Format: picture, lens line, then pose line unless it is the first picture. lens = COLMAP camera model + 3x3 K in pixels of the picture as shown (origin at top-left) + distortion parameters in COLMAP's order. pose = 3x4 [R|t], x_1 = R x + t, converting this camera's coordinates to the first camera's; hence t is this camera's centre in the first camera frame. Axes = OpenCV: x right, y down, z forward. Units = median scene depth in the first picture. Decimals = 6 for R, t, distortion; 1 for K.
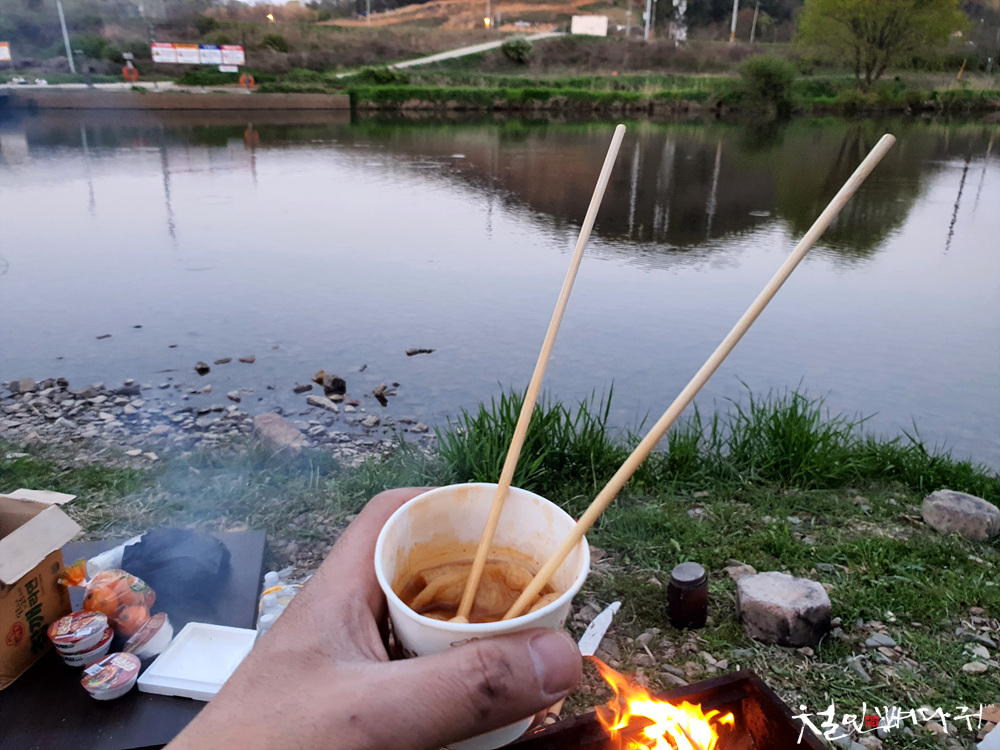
lens RADIAL K [[759.6, 0, 484.9], [0, 759.6, 378.8], [0, 0, 1]] dist [0.010497, 0.010795]
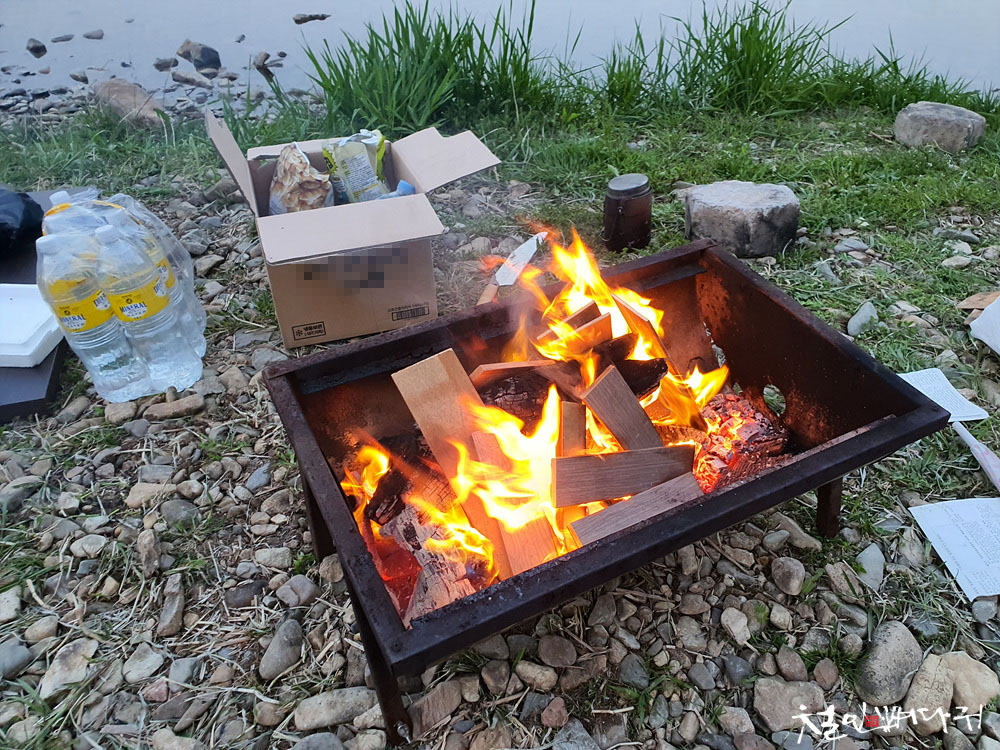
lens RADIAL K [[762.8, 0, 500.0], [0, 762.8, 375.0], [0, 0, 1]] dist [-0.000750, 0.009904]
pose [[0.993368, -0.080290, 0.082301, 0.040215], [0.049218, 0.943840, 0.326715, 0.143628], [-0.103911, -0.320498, 0.941533, 0.156712]]
